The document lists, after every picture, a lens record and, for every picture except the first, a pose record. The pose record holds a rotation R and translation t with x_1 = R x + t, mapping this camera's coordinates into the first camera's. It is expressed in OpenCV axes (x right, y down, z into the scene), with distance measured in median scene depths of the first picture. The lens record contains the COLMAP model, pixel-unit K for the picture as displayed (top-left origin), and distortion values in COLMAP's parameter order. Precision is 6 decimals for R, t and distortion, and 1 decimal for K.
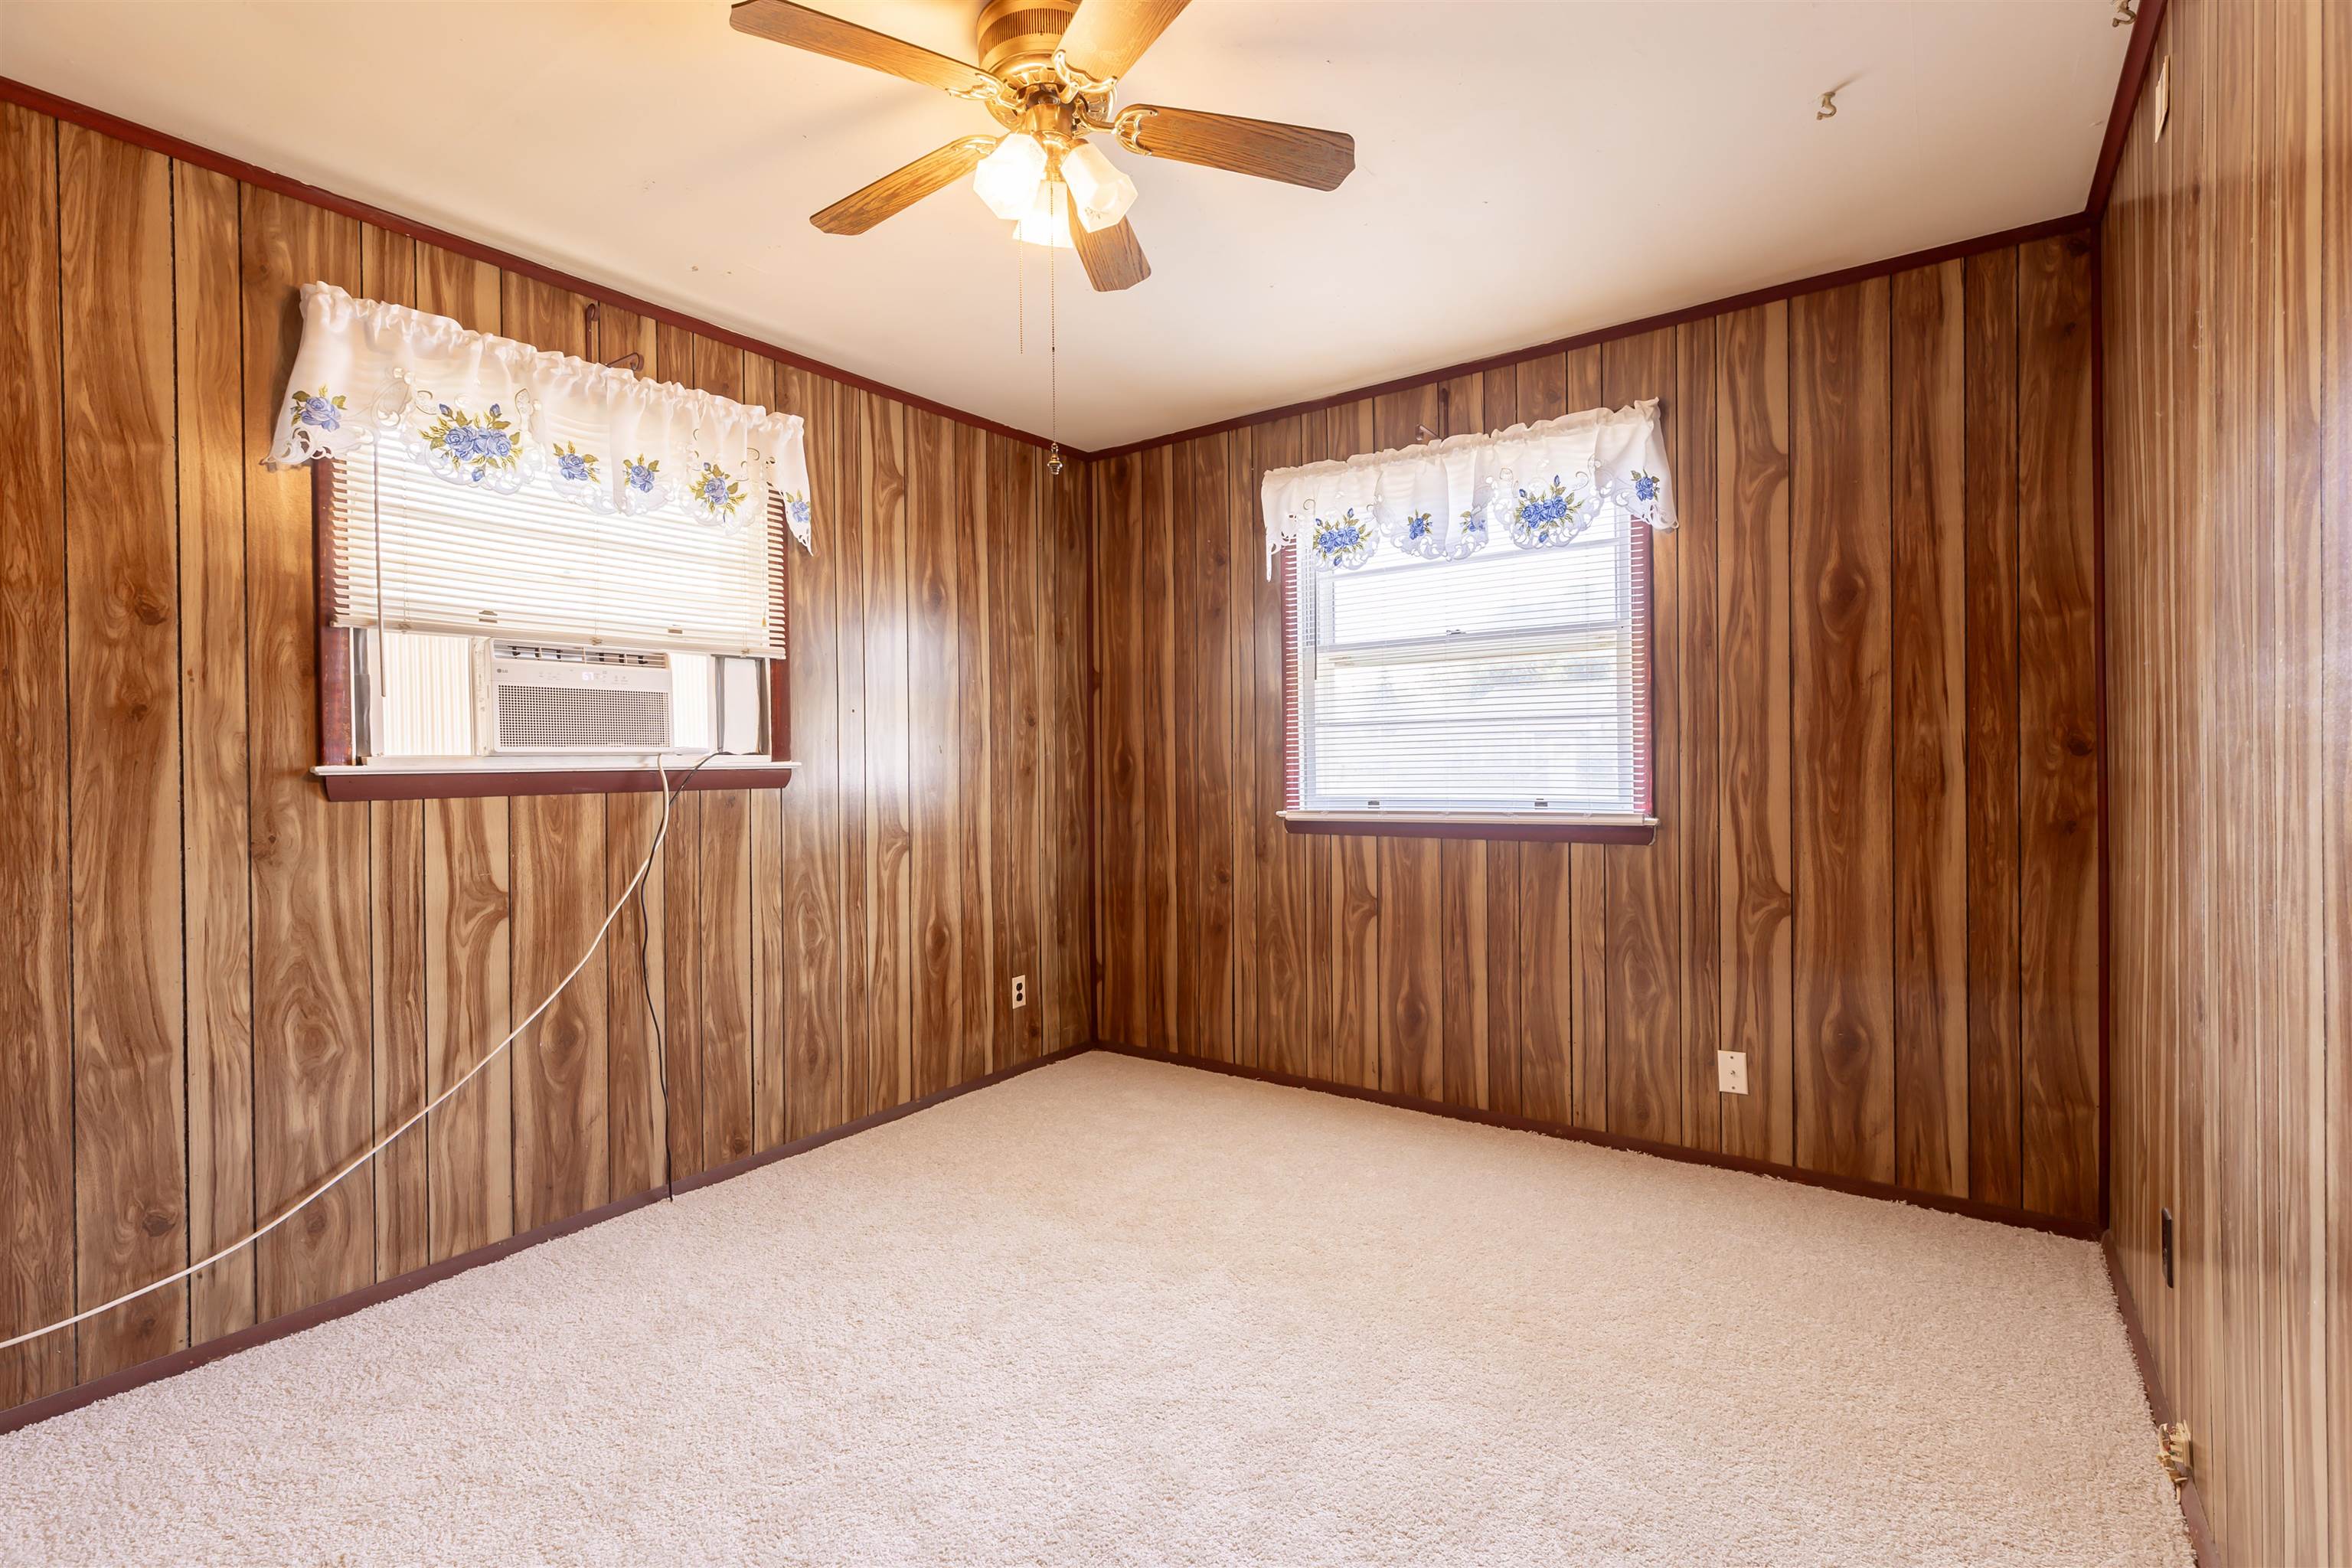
lens RADIAL K [[1074.7, 0, 1176.0], [0, 1074.7, 784.0], [0, 0, 1]] dist [0.037918, -0.023917]
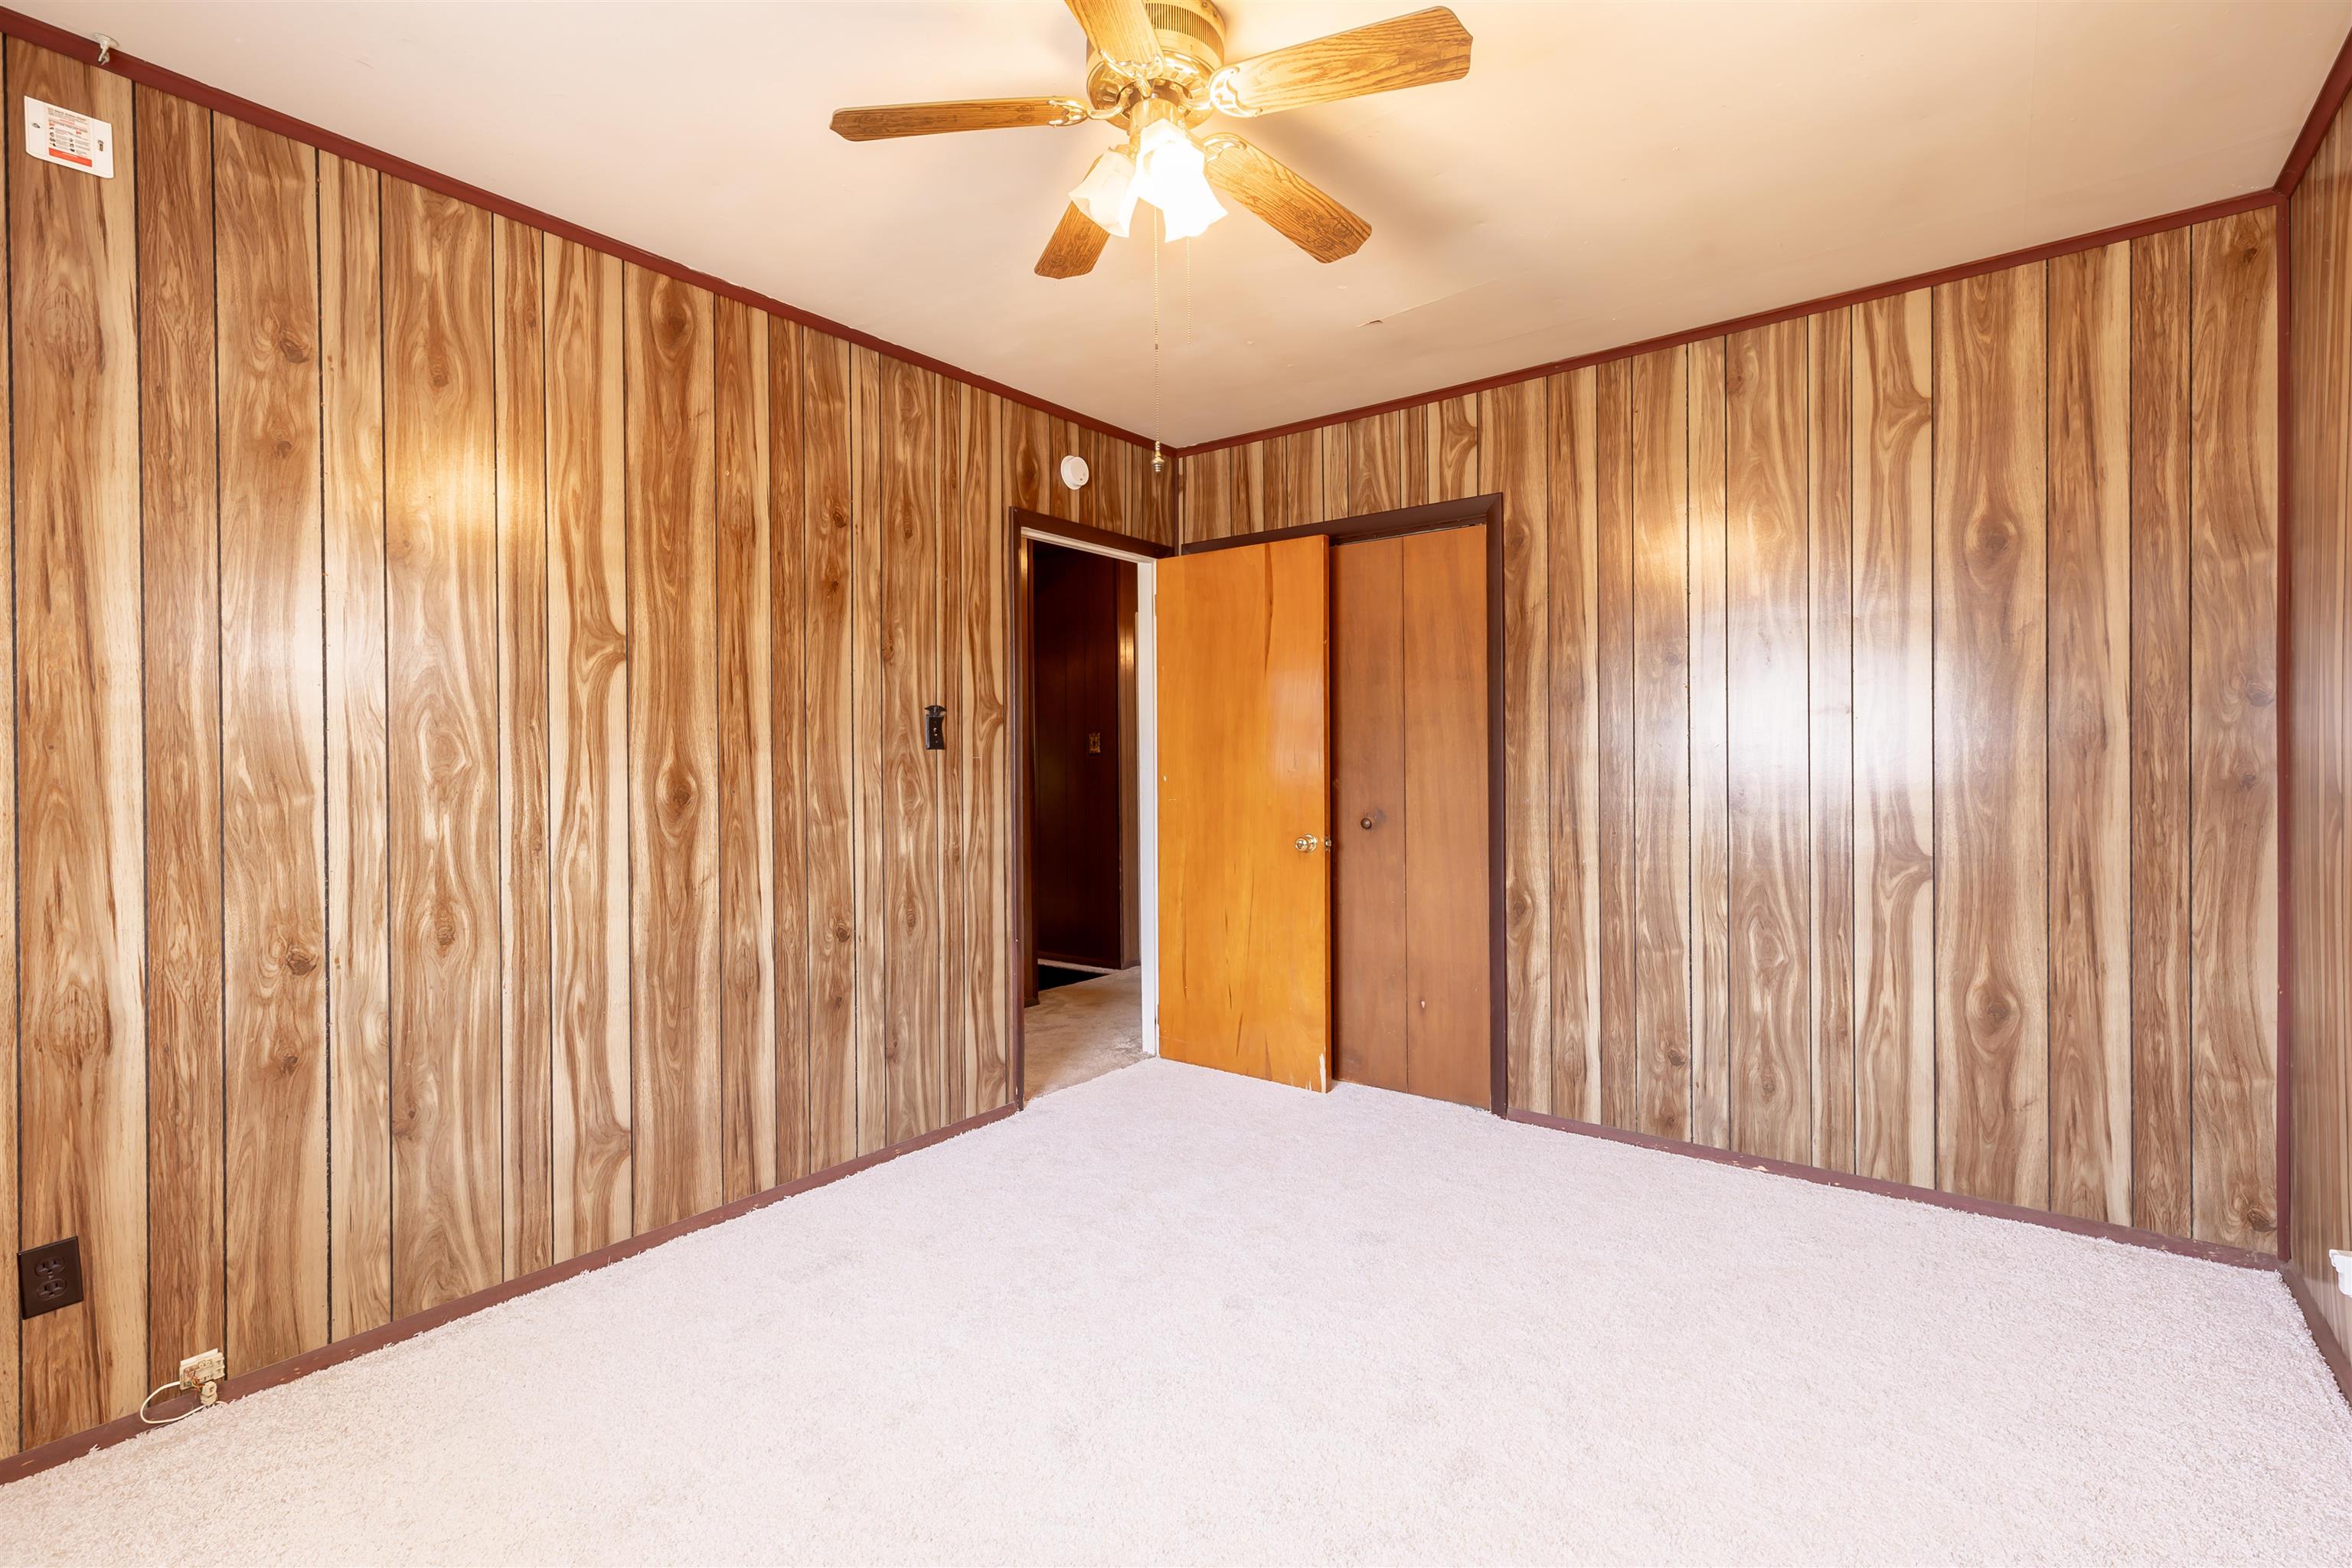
lens RADIAL K [[1090.7, 0, 1201.6], [0, 1090.7, 805.2], [0, 0, 1]] dist [0.031765, -0.014014]
pose [[0.997542, 0.002685, -0.070021, 0.002344], [-0.002658, 0.999996, 0.000481, 0.251723], [0.070022, -0.000293, 0.997545, 0.000970]]
